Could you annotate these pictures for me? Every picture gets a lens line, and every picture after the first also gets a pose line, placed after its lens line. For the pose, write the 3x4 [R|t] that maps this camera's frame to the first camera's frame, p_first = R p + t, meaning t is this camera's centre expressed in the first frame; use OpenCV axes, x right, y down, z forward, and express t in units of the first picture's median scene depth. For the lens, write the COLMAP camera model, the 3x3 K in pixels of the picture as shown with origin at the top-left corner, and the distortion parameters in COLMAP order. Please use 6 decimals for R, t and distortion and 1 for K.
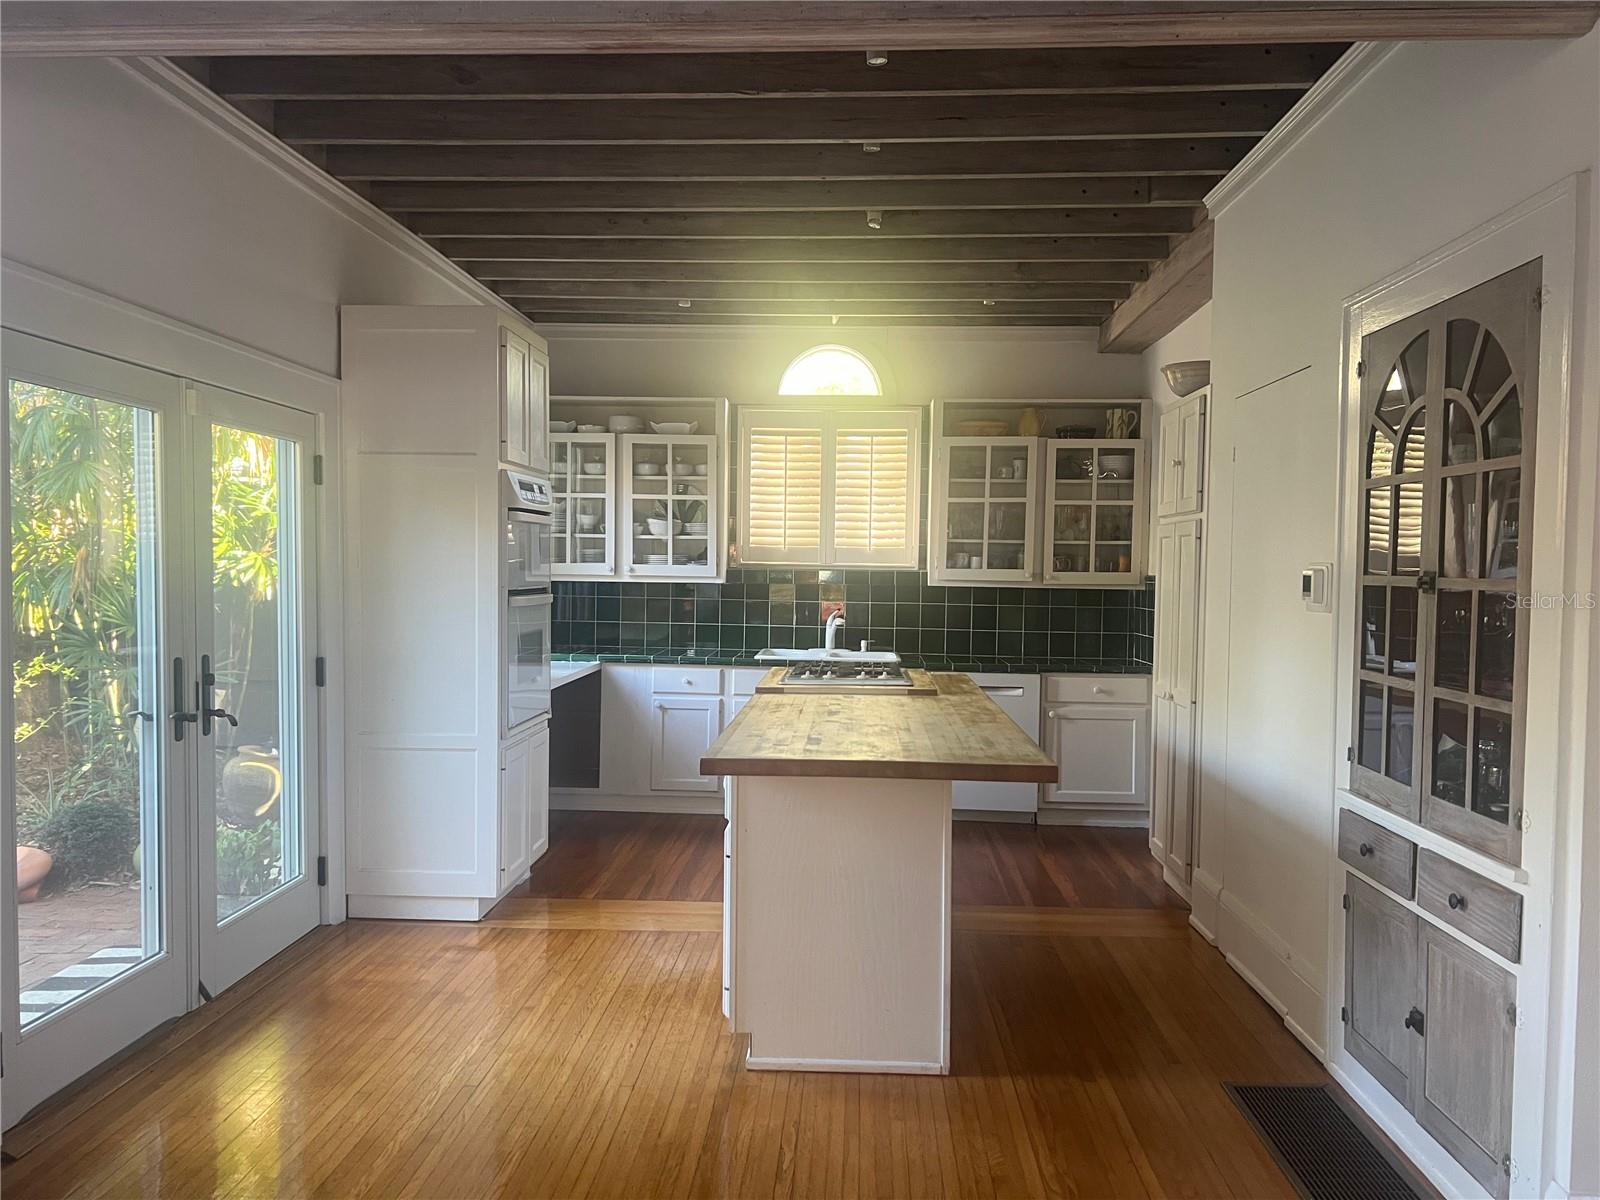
lens RADIAL K [[1202.8, 0, 791.7], [0, 1202.8, 613.1], [0, 0, 1]] dist [0.099268, -0.125932]
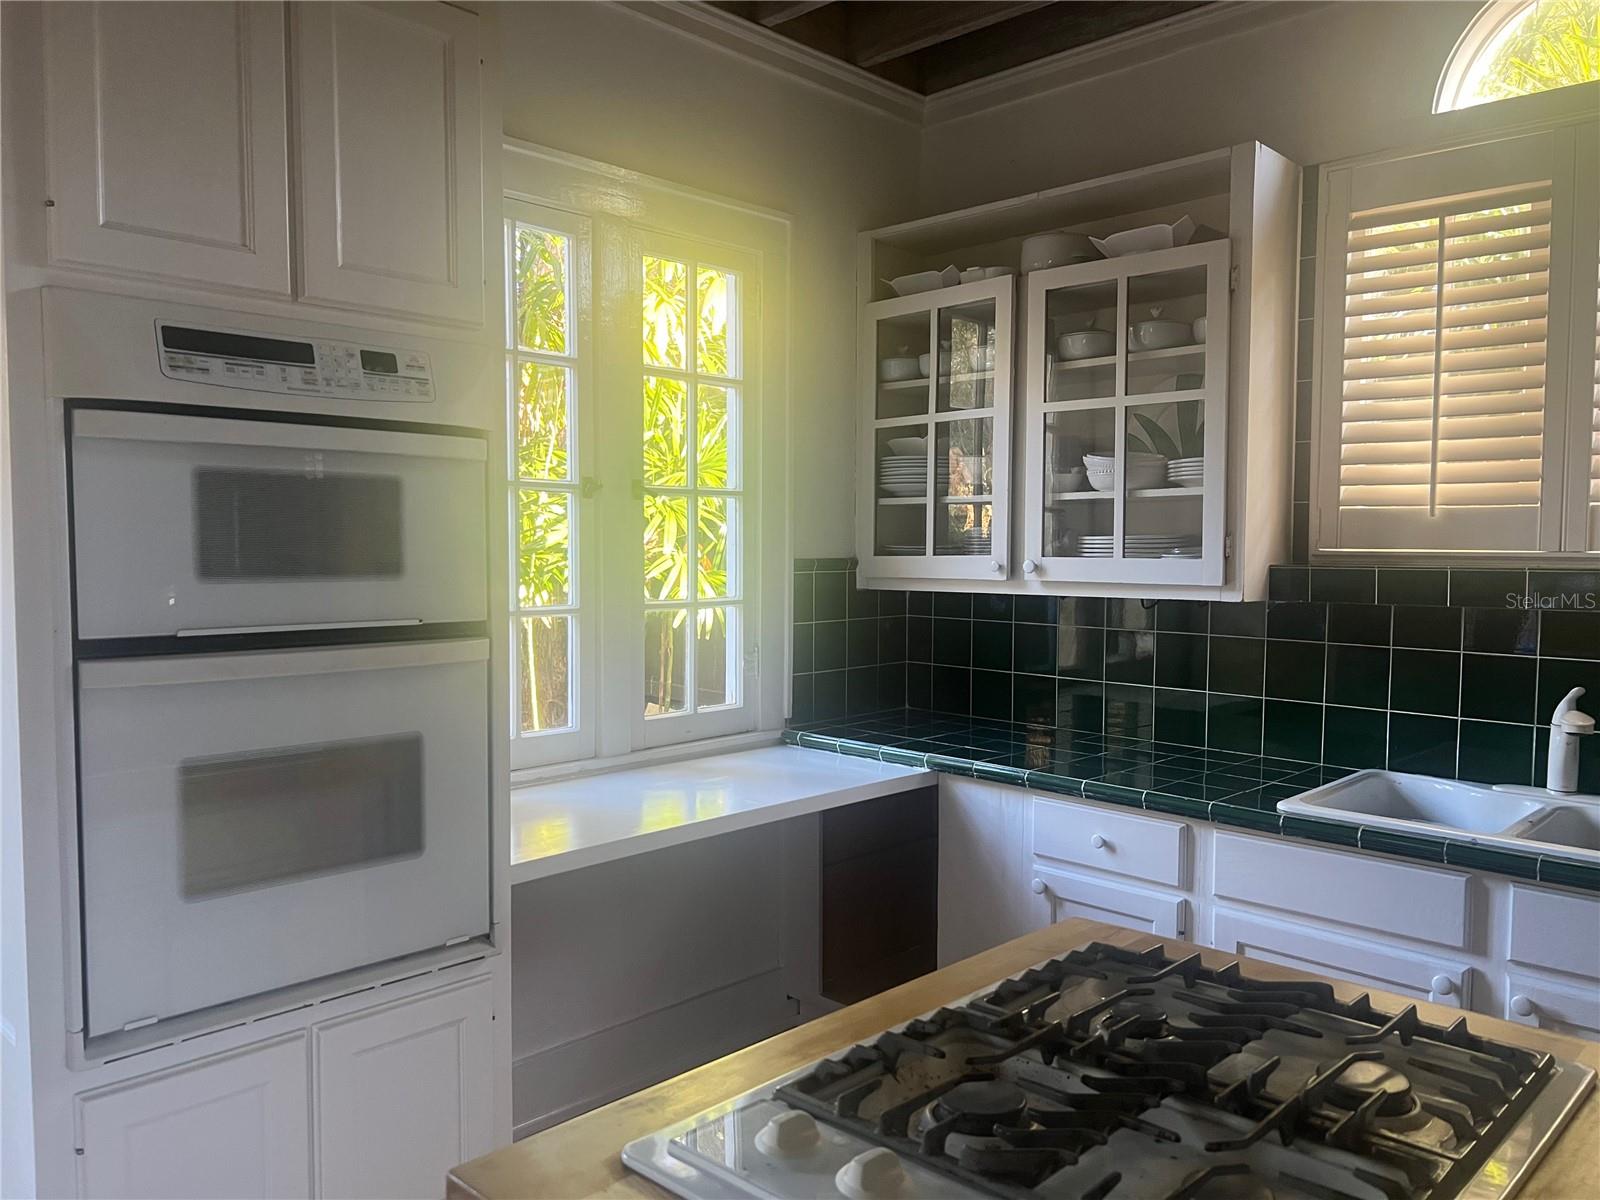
lens RADIAL K [[1218.1, 0, 800.0], [0, 1218.1, 600.0], [0, 0, 1]] dist [0.027496, -0.005327]
pose [[0.757889, 0.021194, -0.652040, 0.104726], [-0.021867, 0.999736, 0.007079, -0.026501], [0.652018, 0.008893, 0.758152, 0.617043]]
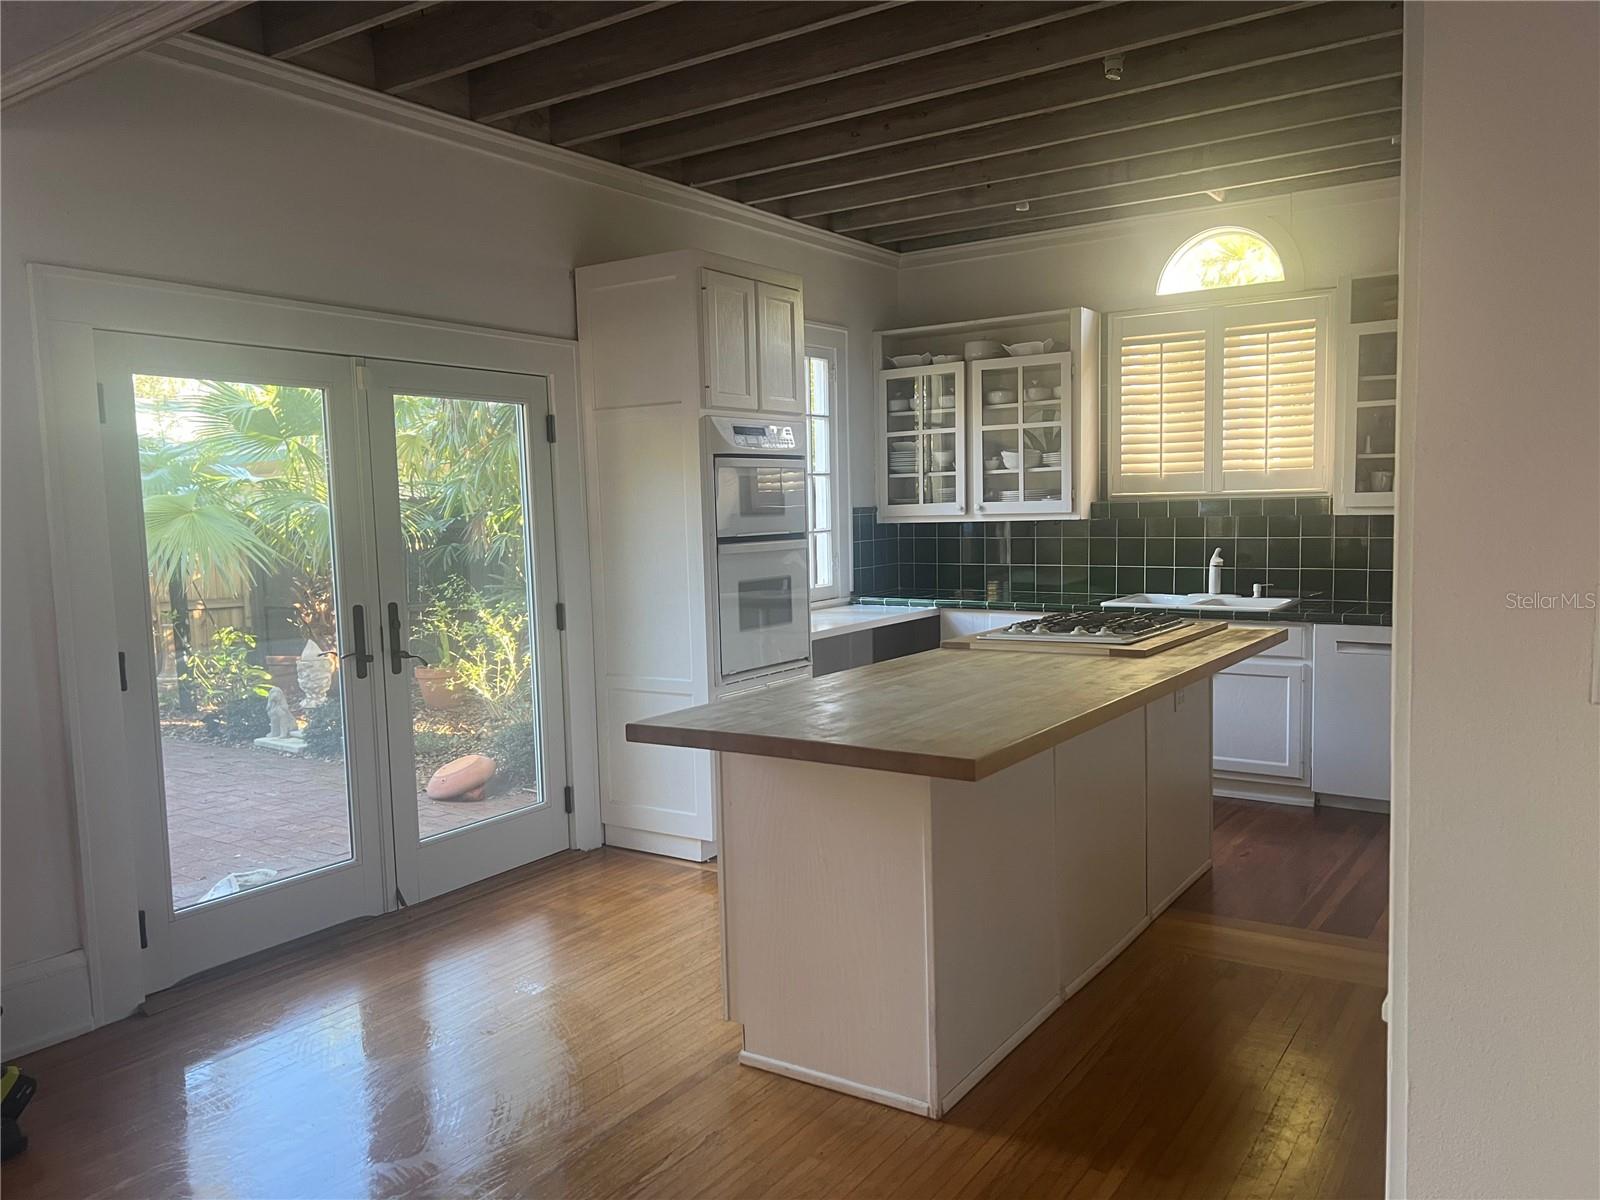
lens RADIAL K [[1208.3, 0, 796.8], [0, 1208.3, 614.0], [0, 0, 1]] dist [0.072087, -0.078439]
pose [[0.857957, 0.012614, -0.513567, 0.235072], [0.015008, 0.998656, 0.049600, -0.003020], [0.513503, -0.050262, 0.856614, 0.129418]]
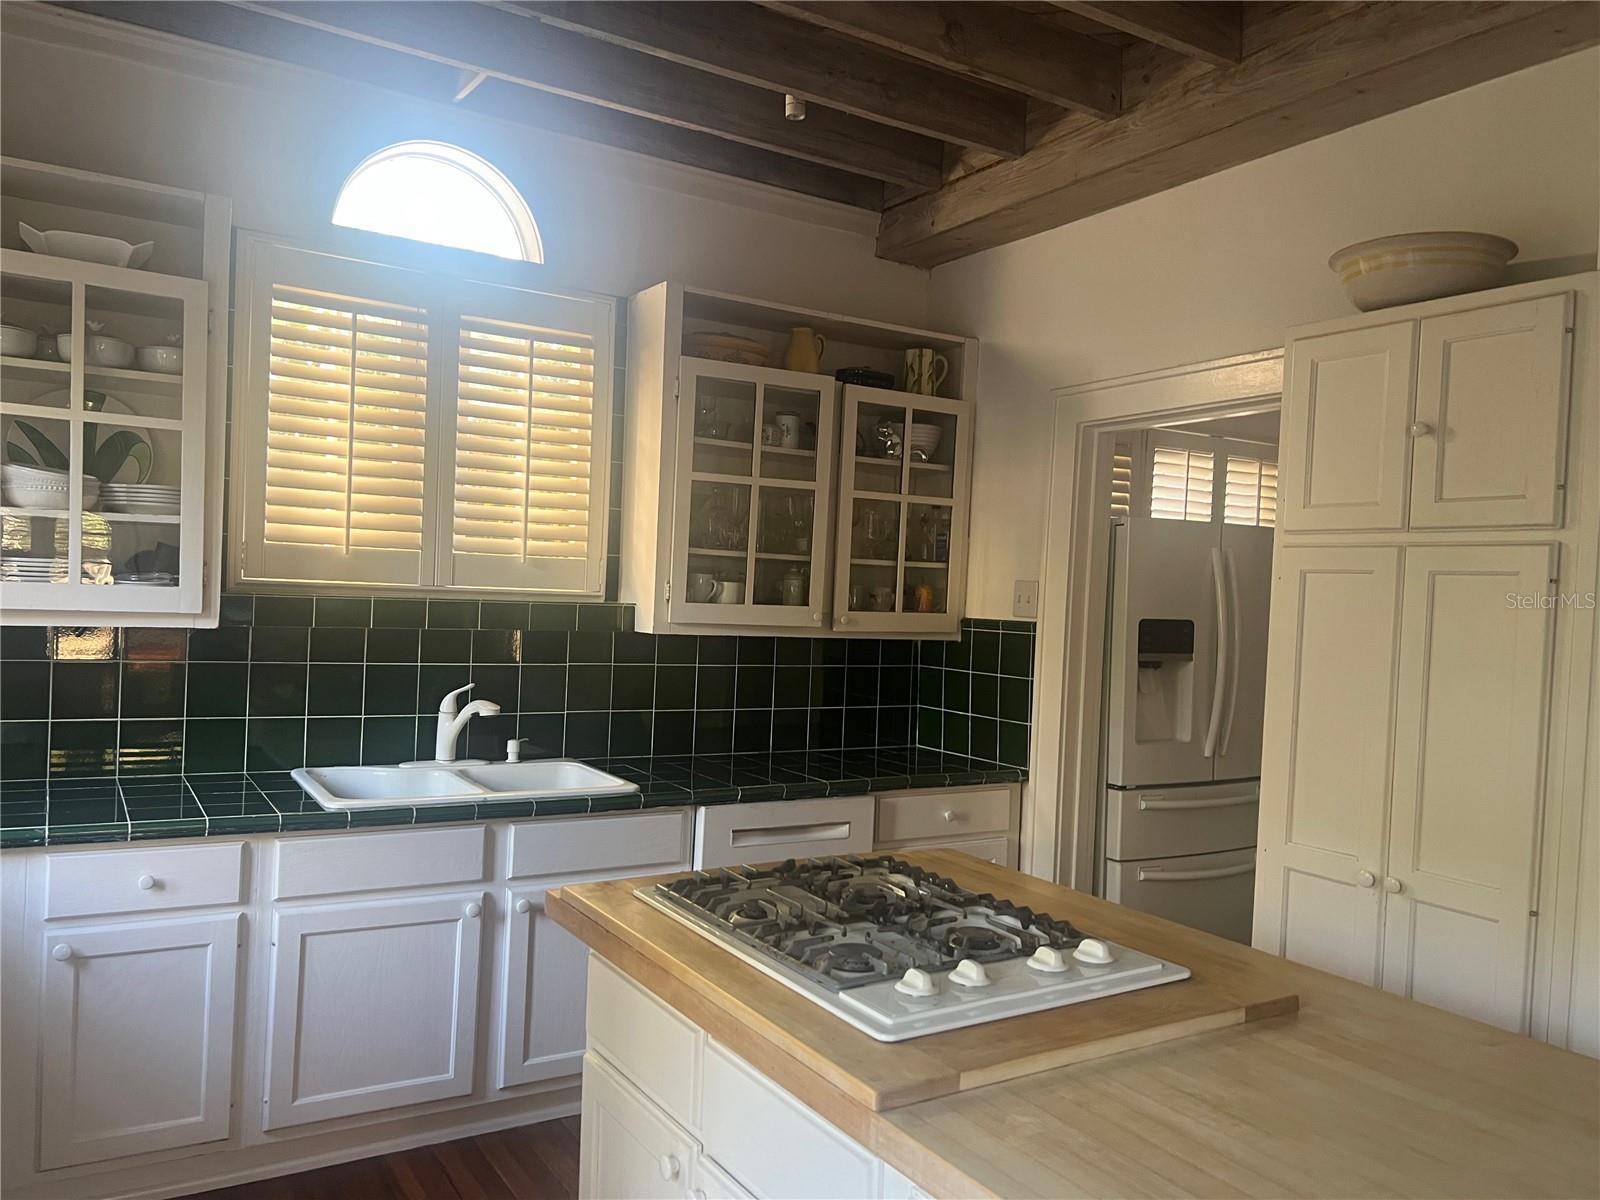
lens RADIAL K [[1202.8, 0, 791.7], [0, 1202.8, 613.1], [0, 0, 1]] dist [0.099268, -0.125932]
pose [[0.822295, 0.007675, 0.569009, -0.143760], [-0.007248, 0.999969, -0.003015, -0.032122], [-0.569015, -0.001645, 0.822326, 0.549143]]
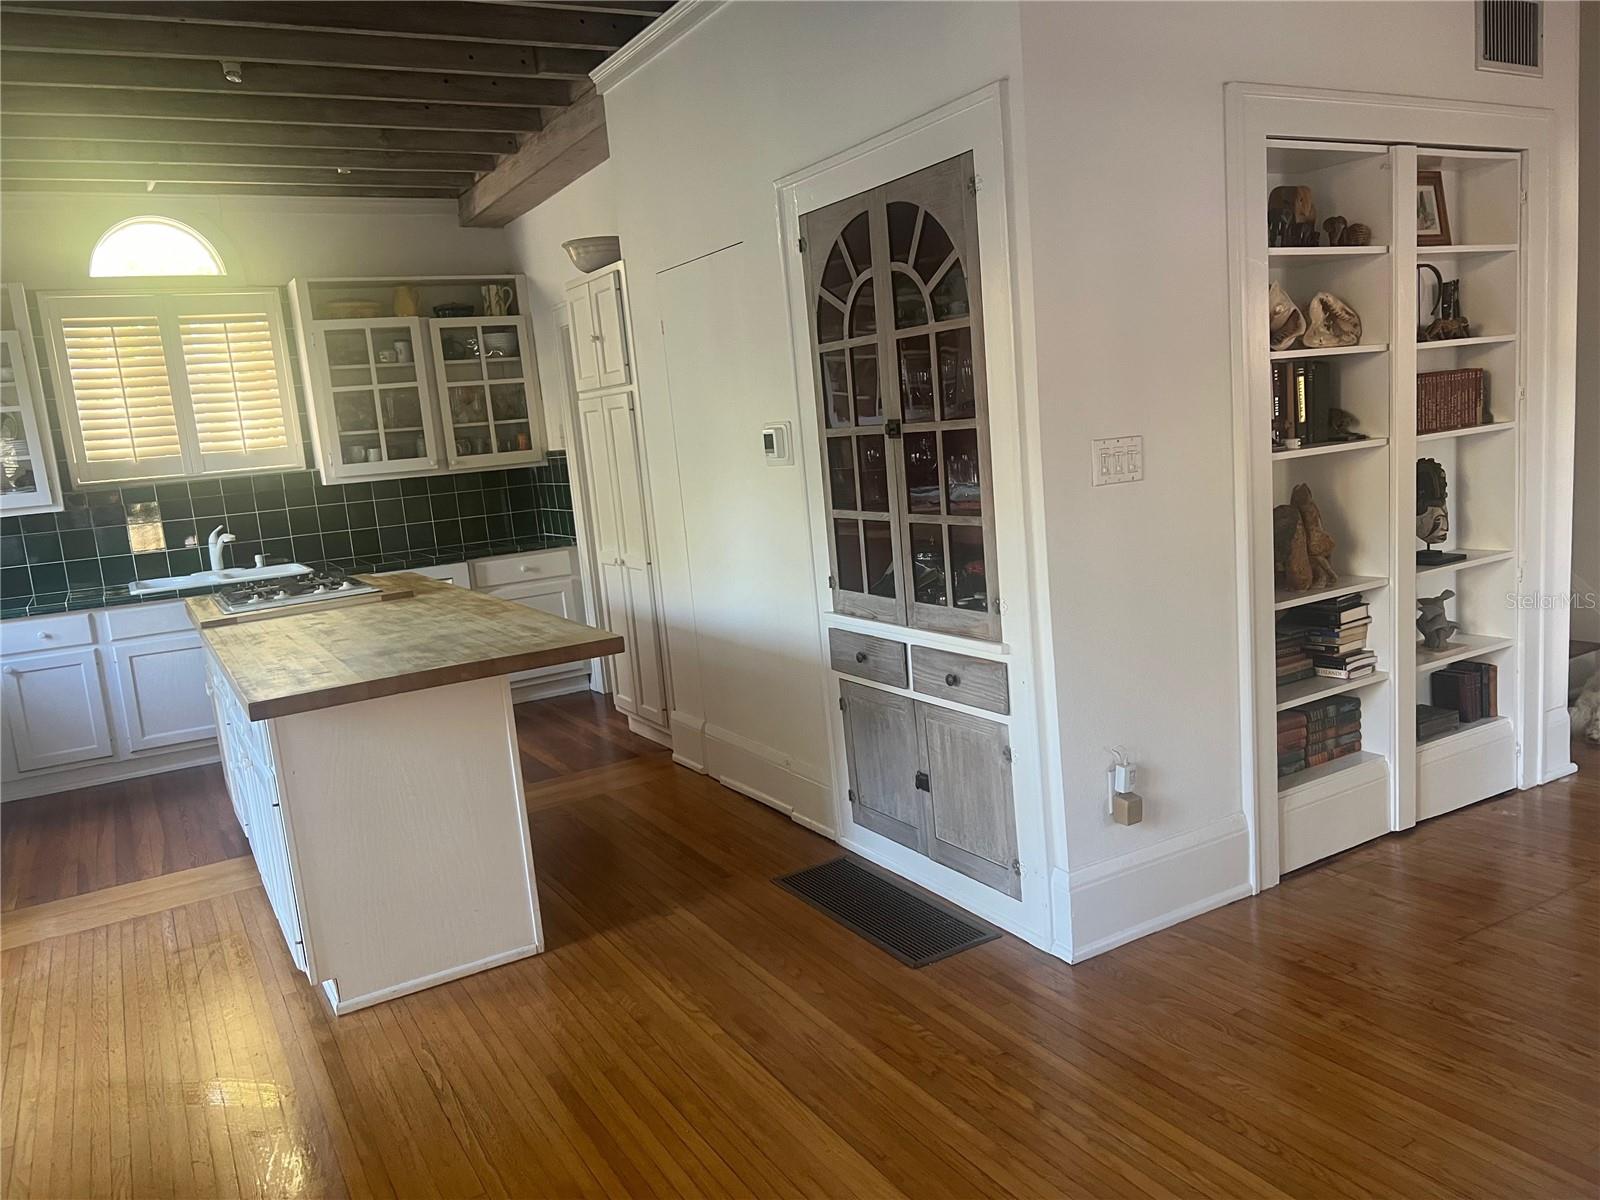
lens RADIAL K [[1208.3, 0, 796.8], [0, 1208.3, 614.0], [0, 0, 1]] dist [0.072087, -0.078439]
pose [[0.837369, -0.173989, 0.518210, -0.088656], [0.121871, 0.983554, 0.133299, -0.006667], [-0.532880, -0.048465, 0.844802, 0.014427]]
